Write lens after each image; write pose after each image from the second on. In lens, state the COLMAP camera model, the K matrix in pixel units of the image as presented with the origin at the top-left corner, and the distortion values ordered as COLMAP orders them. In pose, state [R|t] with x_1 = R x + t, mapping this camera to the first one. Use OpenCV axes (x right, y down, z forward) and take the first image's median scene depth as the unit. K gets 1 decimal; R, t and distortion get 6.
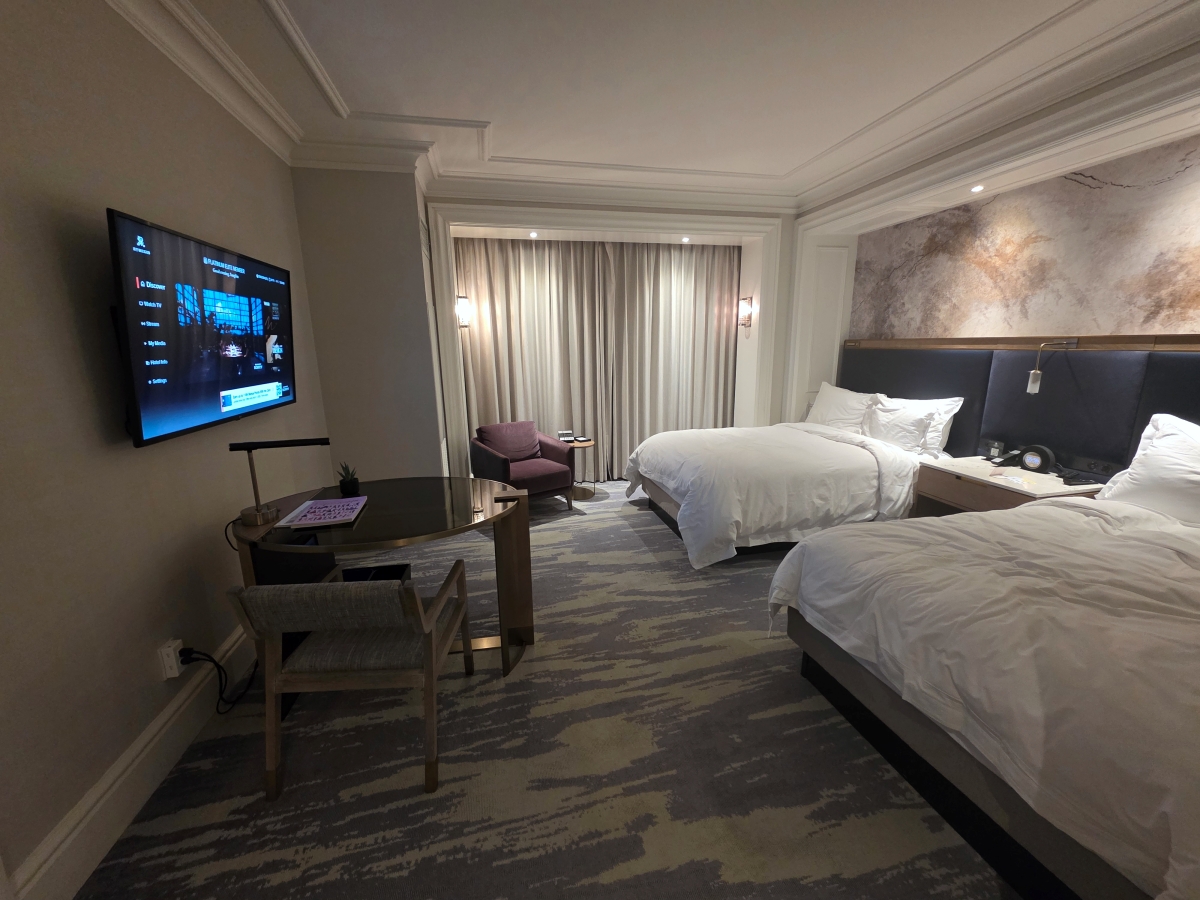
lens RADIAL K [[476.0, 0, 600.0], [0, 476.0, 450.0], [0, 0, 1]] dist [0.002570, 0.000165]
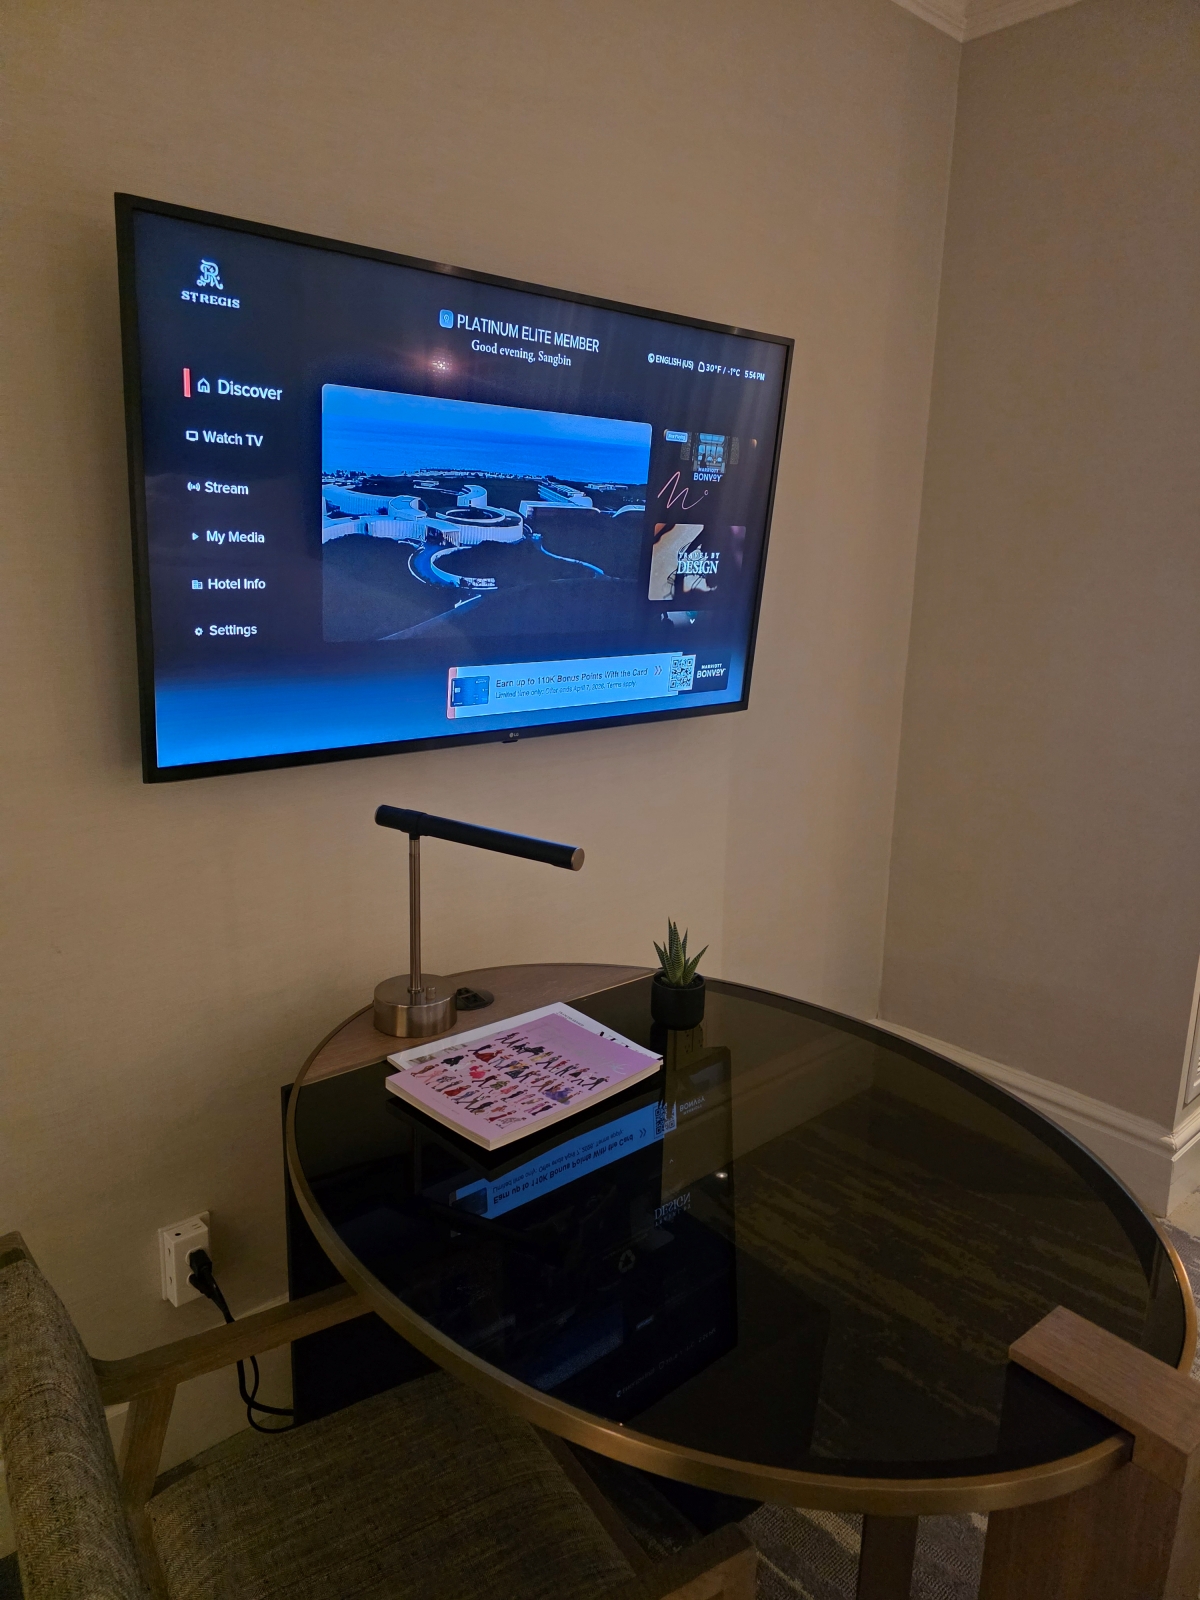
lens RADIAL K [[1091.2, 0, 600.0], [0, 1091.2, 800.0], [0, 0, 1]] dist [0.053256, -0.050563]
pose [[0.492747, 0.219597, -0.842008, 0.041079], [-0.217777, 0.967961, 0.125001, -0.162010], [0.842480, 0.121776, 0.524783, 0.675968]]
